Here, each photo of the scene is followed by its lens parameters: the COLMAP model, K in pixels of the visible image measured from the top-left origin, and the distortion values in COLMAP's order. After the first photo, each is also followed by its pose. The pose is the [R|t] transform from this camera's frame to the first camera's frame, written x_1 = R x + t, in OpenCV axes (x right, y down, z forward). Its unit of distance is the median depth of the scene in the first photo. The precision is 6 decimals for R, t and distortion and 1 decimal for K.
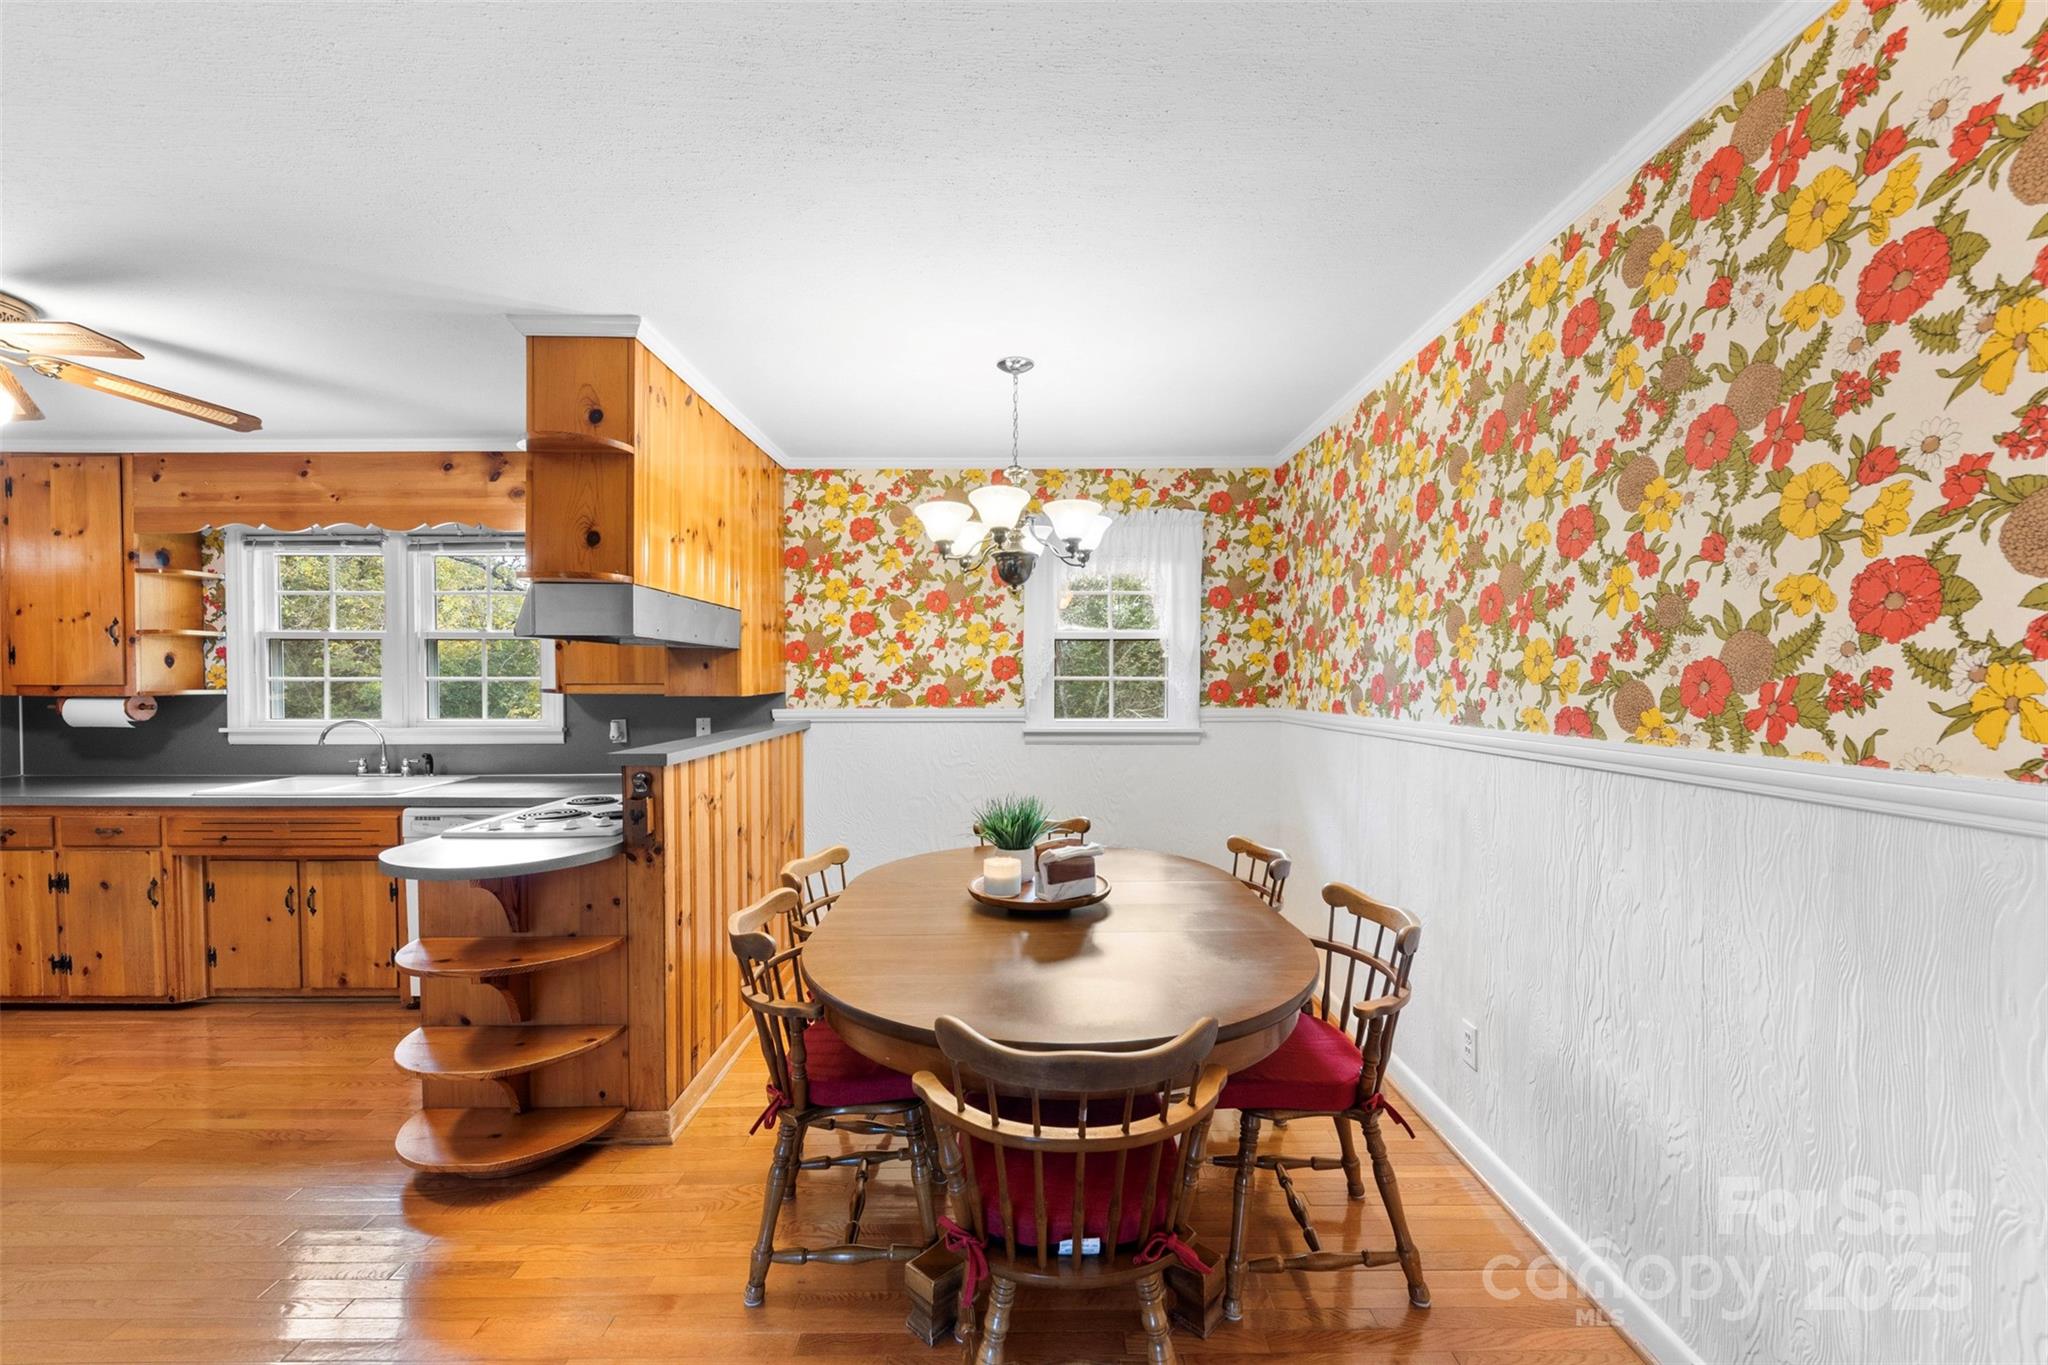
lens RADIAL K [[802.2, 0, 1017.0], [0, 802.2, 697.5], [0, 0, 1]] dist [0.001263, -0.000361]
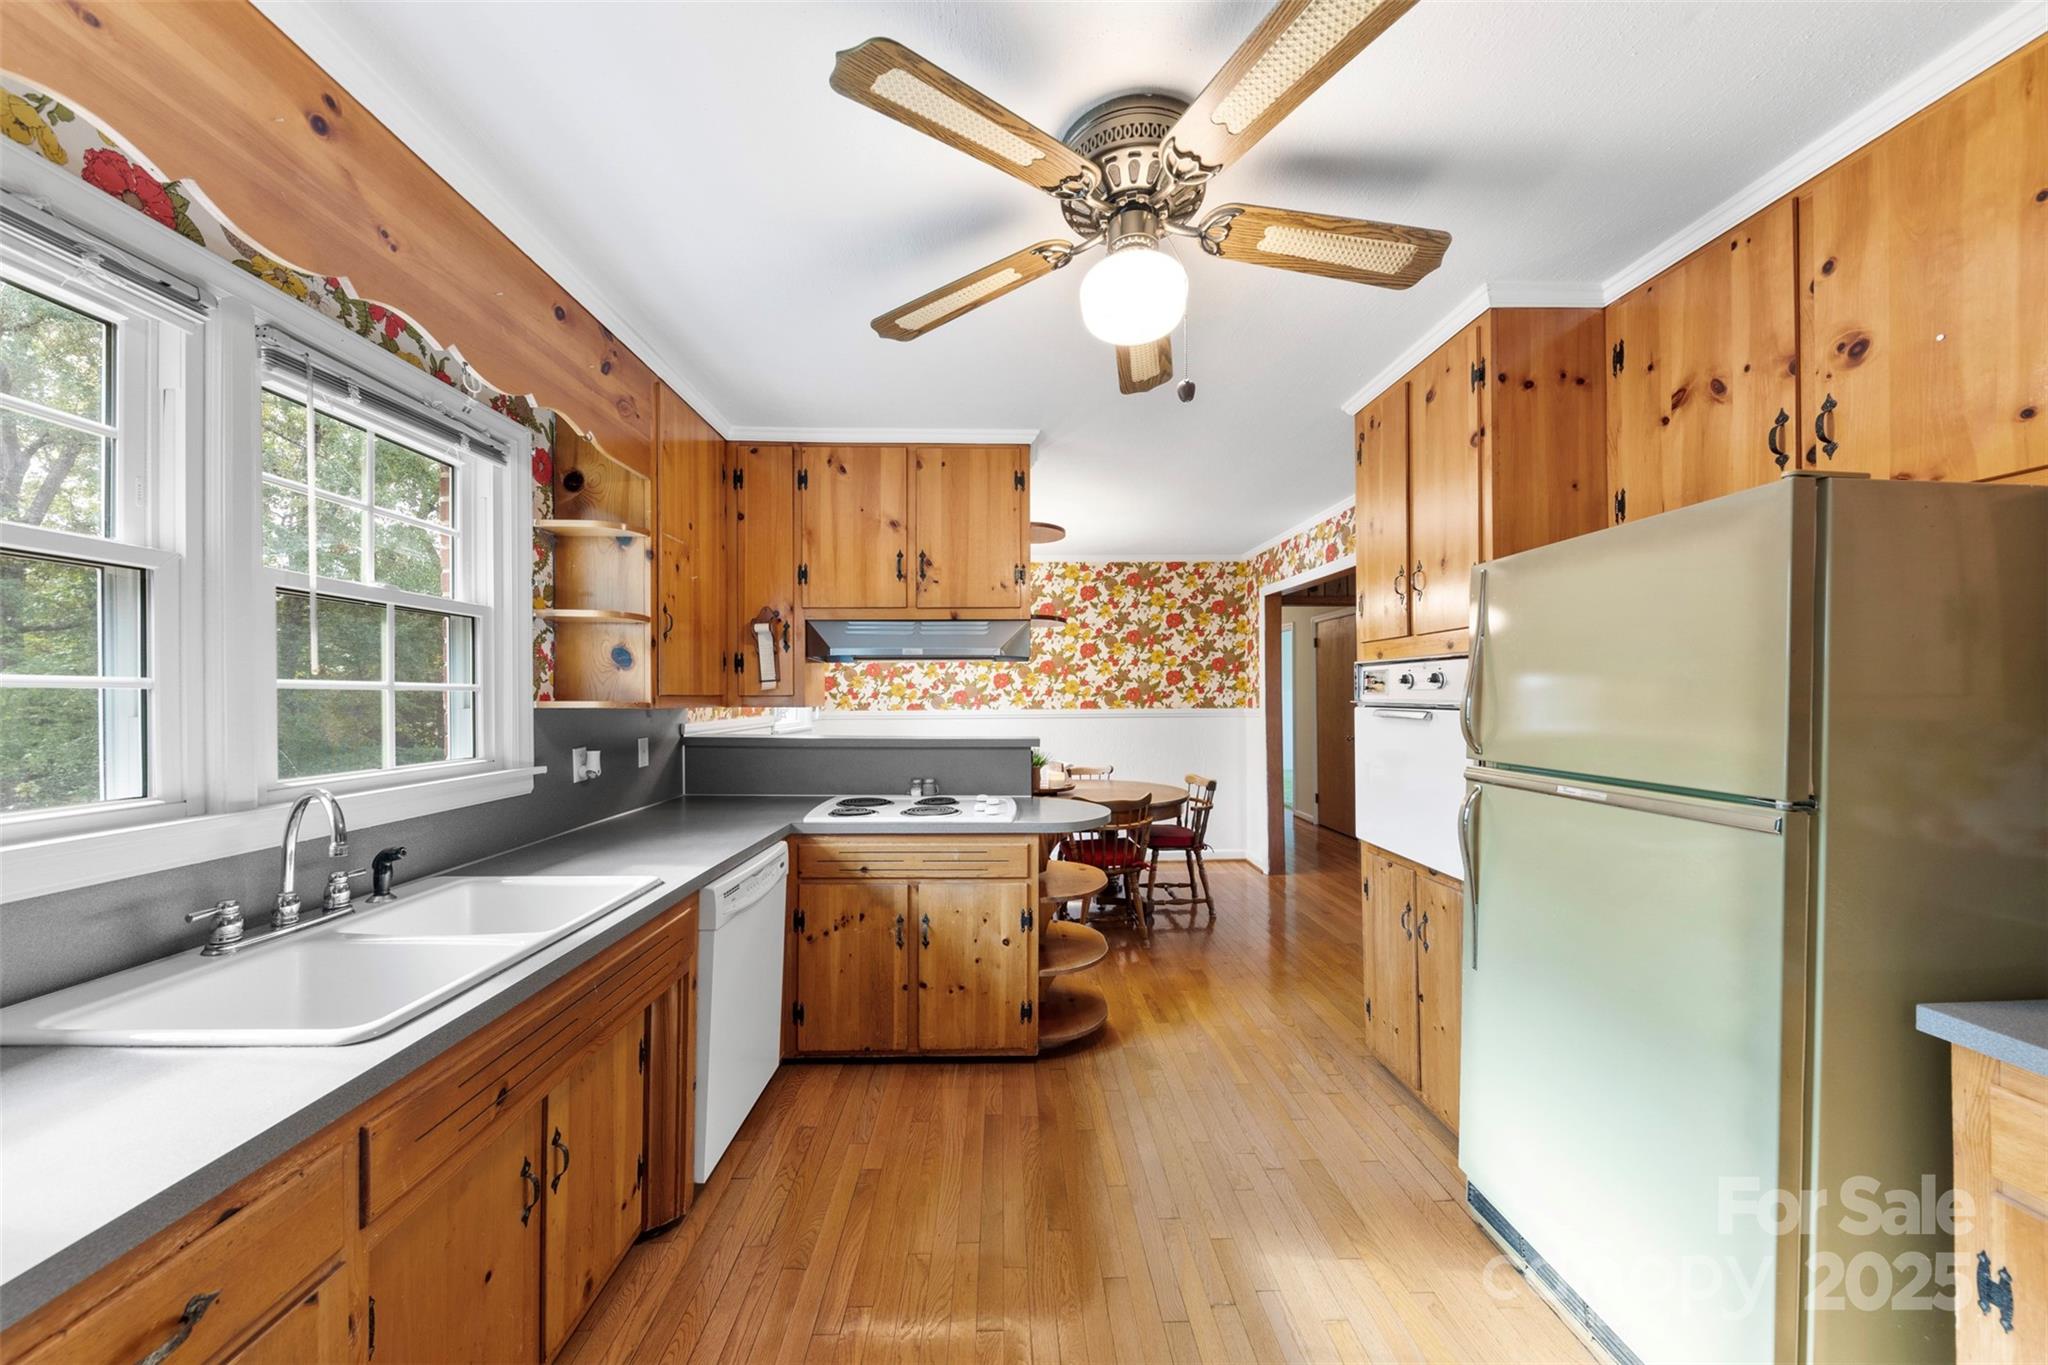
lens RADIAL K [[711.0, 0, 1020.1], [0, 711.0, 693.5], [0, 0, 1]] dist [0.000089, -0.000010]
pose [[-0.016784, 0.002996, 0.999855, -2.546877], [0.023851, 0.999712, -0.002595, -0.018770], [-0.999575, 0.023804, -0.016851, 1.439562]]
